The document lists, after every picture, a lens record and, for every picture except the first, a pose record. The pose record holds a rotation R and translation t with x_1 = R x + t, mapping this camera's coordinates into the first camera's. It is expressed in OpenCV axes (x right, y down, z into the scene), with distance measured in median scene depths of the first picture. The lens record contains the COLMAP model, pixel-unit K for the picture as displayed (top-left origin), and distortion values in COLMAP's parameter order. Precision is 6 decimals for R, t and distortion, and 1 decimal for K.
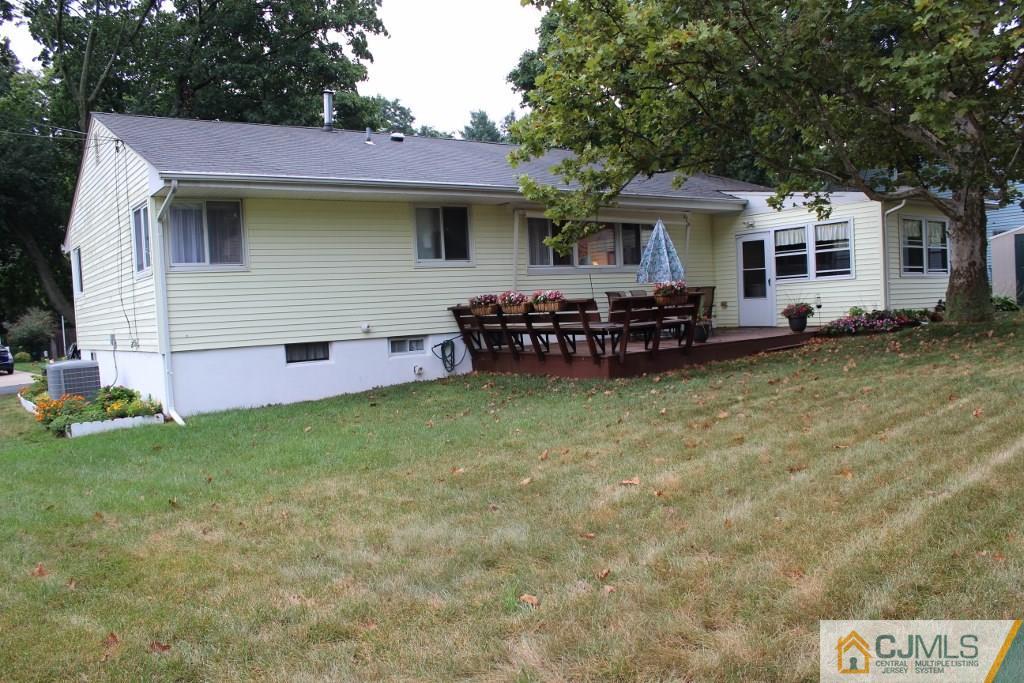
lens RADIAL K [[859.0, 0, 511.9], [0, 859.0, 340.7], [0, 0, 1]] dist [-0.141682, 0.125500]
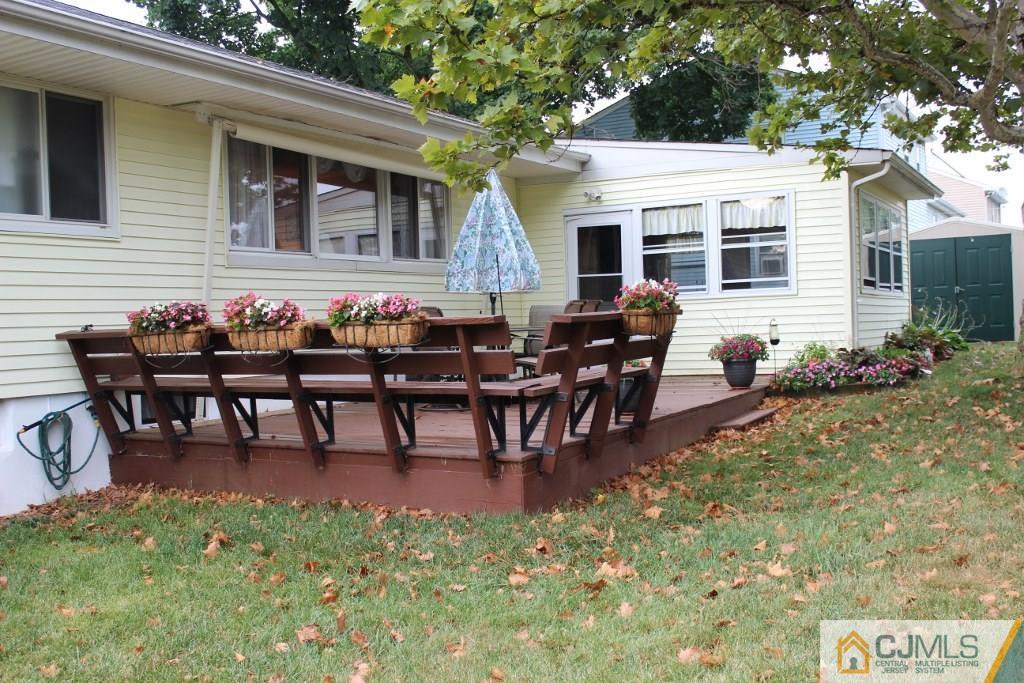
lens RADIAL K [[1076.3, 0, 511.7], [0, 1076.3, 345.9], [0, 0, 1]] dist [-0.052246, 0.000000]
pose [[0.905843, 0.011172, 0.423465, -0.092047], [0.003297, 0.999436, -0.033421, -0.014517], [-0.423600, 0.031671, 0.905296, 0.436790]]
